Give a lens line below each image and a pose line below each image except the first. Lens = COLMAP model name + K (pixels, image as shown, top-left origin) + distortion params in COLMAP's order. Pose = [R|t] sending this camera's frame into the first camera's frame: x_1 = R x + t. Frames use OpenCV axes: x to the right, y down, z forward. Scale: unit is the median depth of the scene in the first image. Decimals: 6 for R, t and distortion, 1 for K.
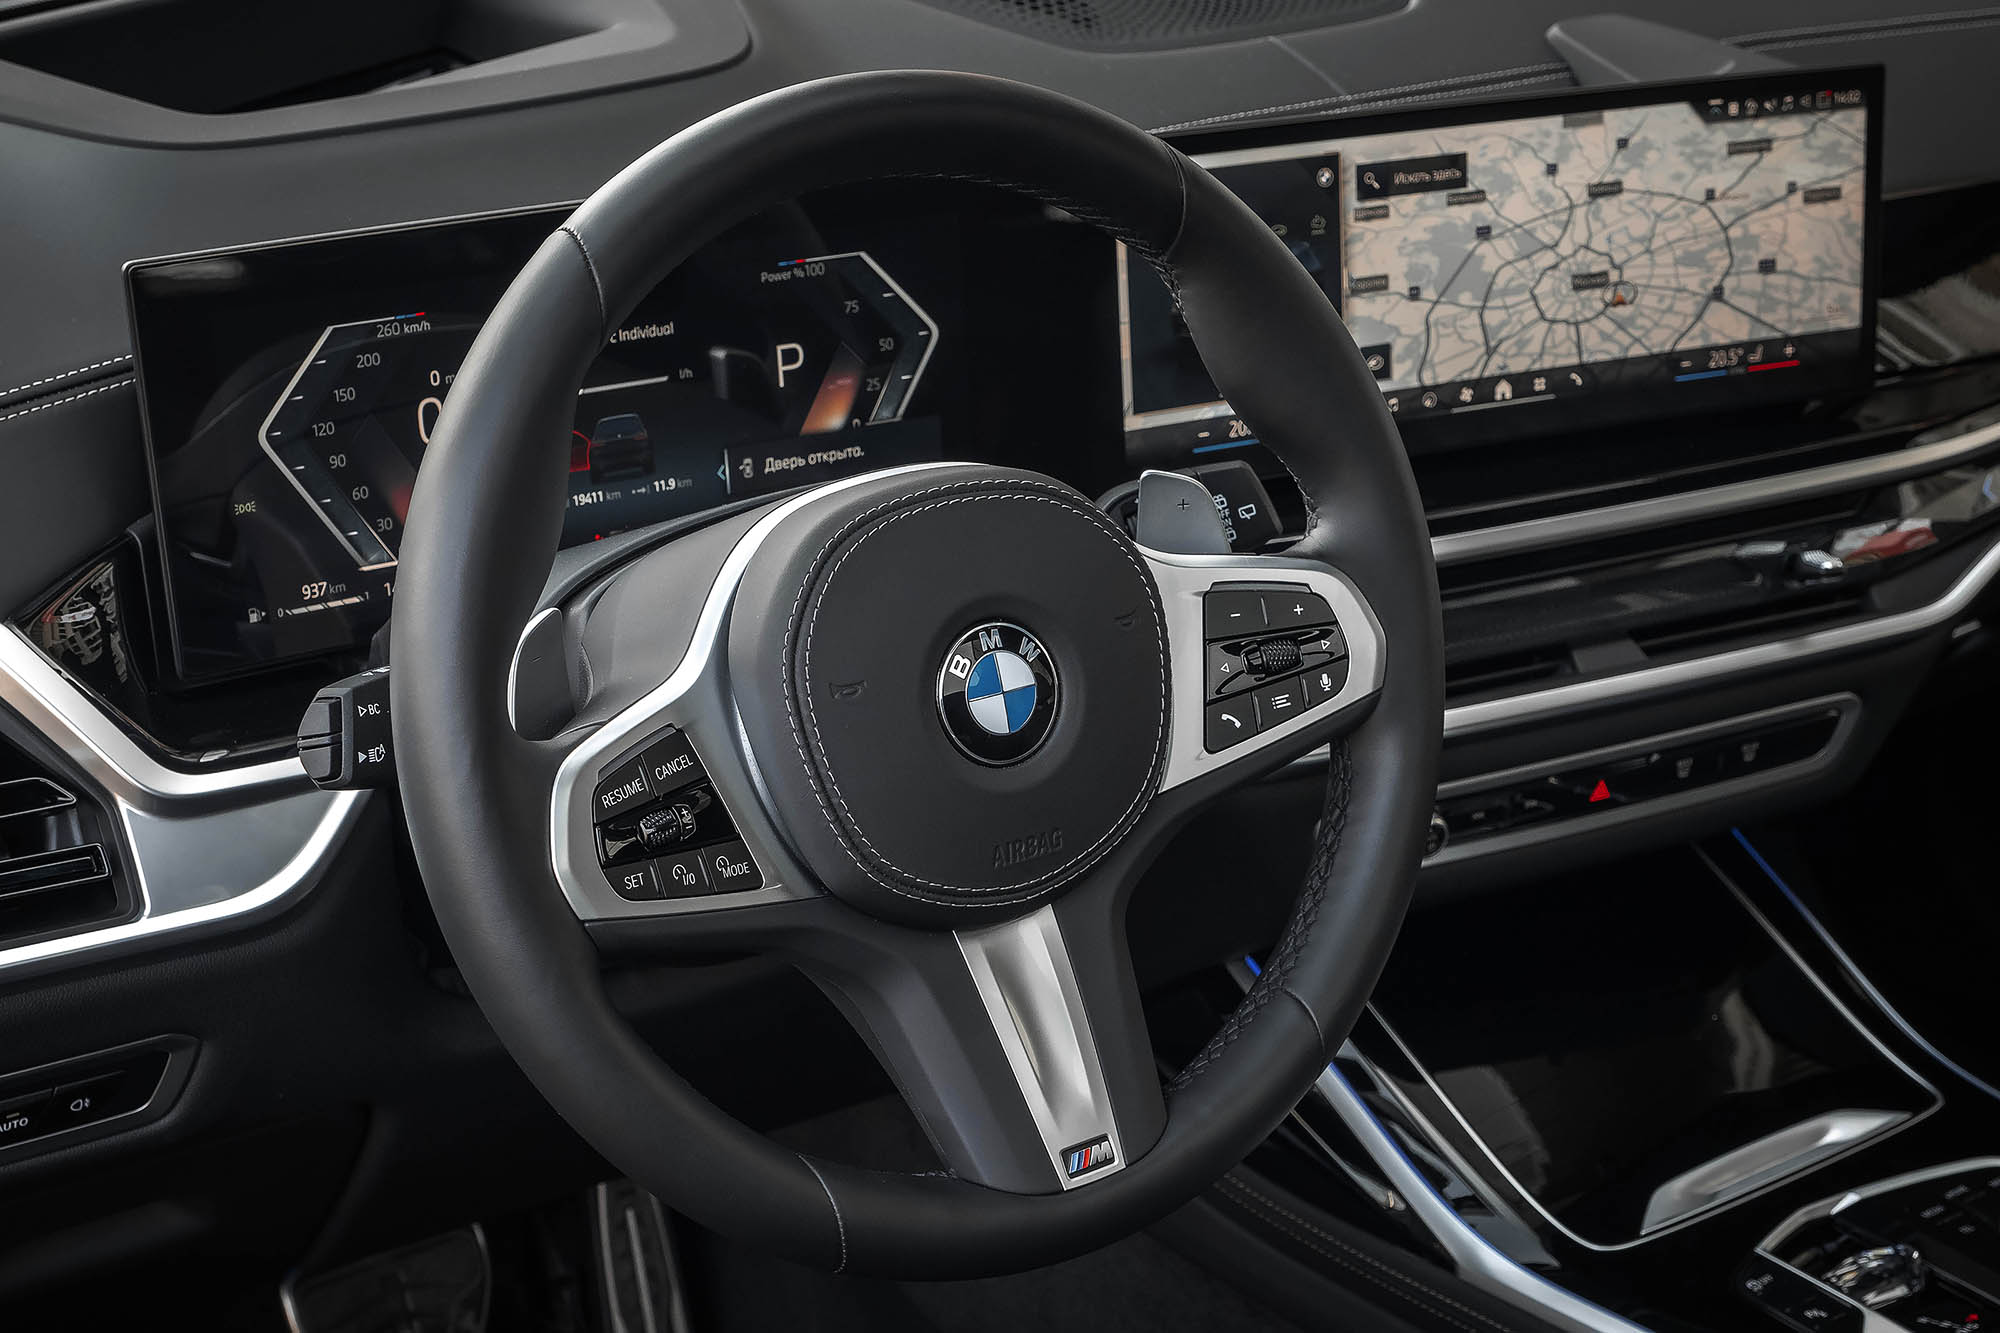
lens RADIAL K [[3097.1, 0, 1008.5], [0, 3097.1, 734.0], [0, 0, 1]] dist [0.010634, 0.000000]
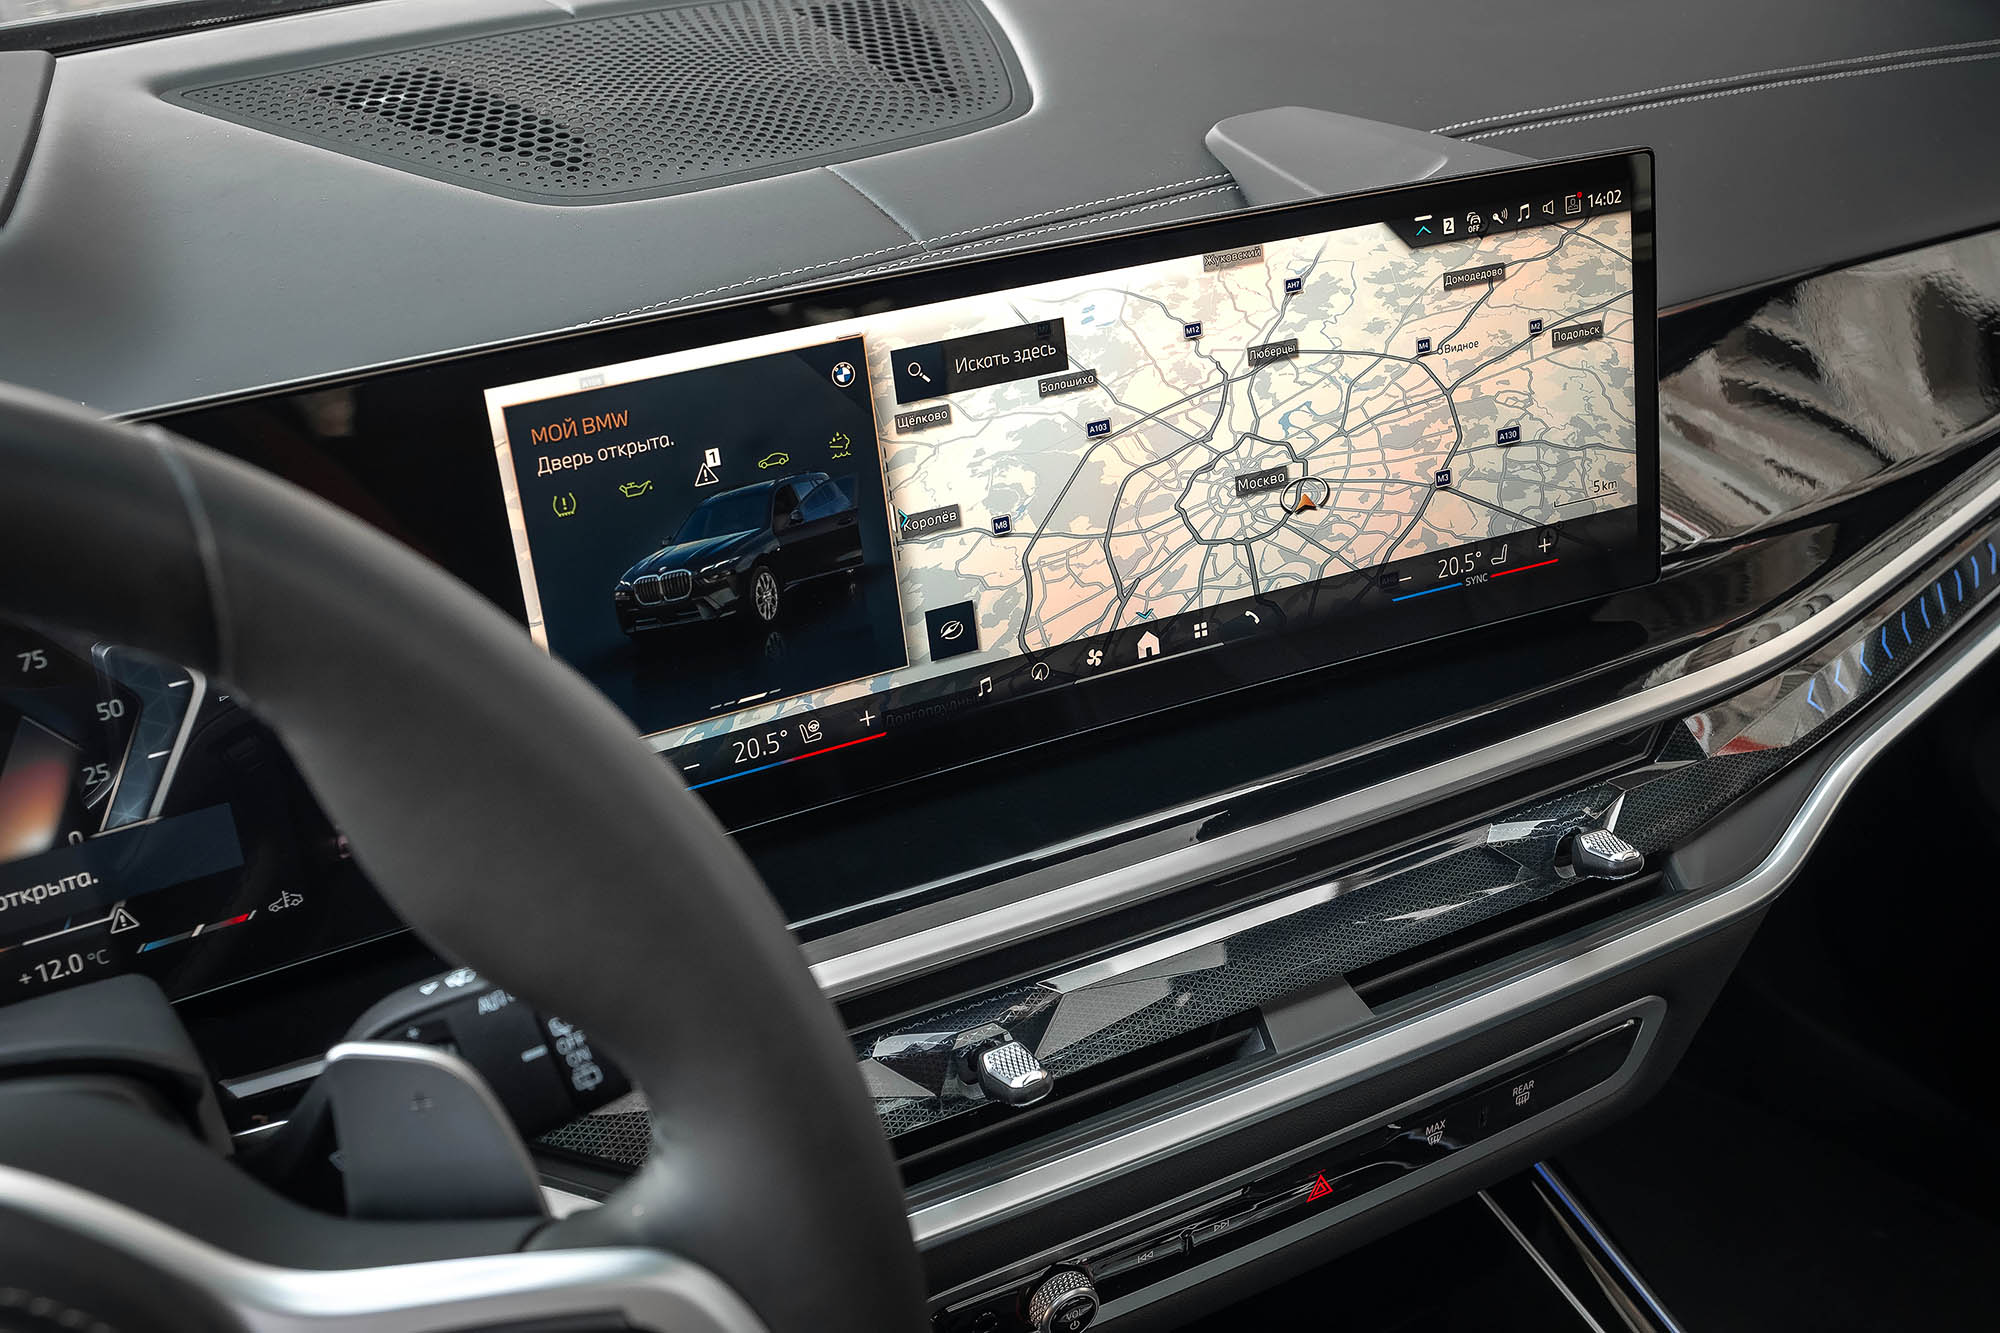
lens RADIAL K [[2009.6, 0, 972.1], [0, 2009.6, 665.7], [0, 0, 1]] dist [-0.033134, 0.000000]
pose [[0.997776, -0.063517, -0.020227, 0.132367], [0.064000, 0.997656, 0.024210, -0.123467], [0.018642, -0.025451, 0.999502, 0.556155]]
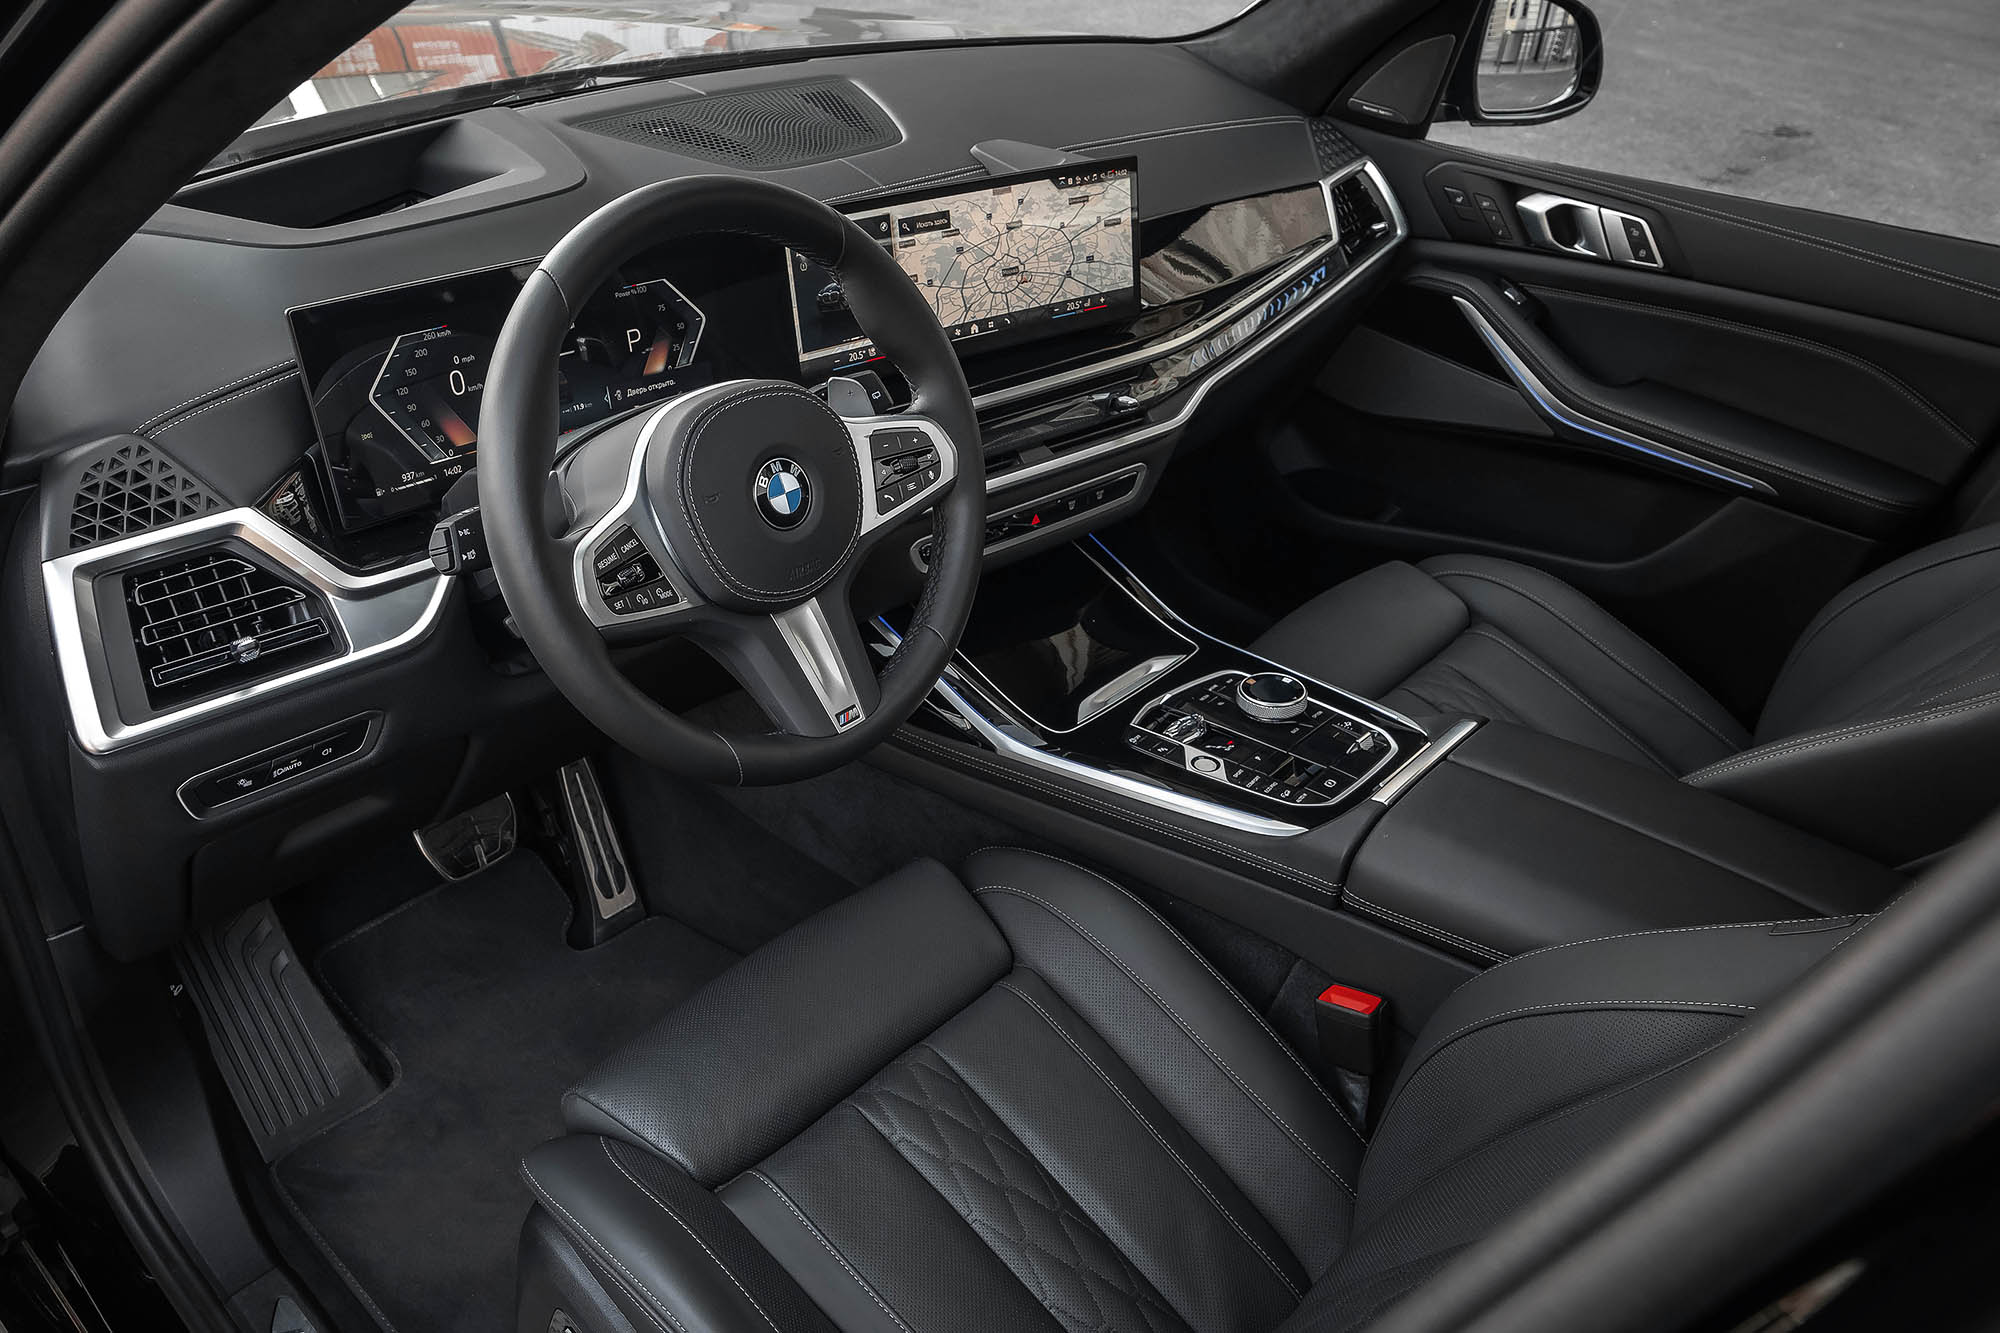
lens RADIAL K [[1442.7, 0, 923.5], [0, 1442.7, 716.4], [0, 0, 1]] dist [-0.009458, -0.011332]
pose [[0.979663, -0.118595, 0.161851, -0.061084], [0.095858, 0.985254, 0.141722, 0.003961], [-0.176272, -0.123325, 0.976585, 0.039482]]
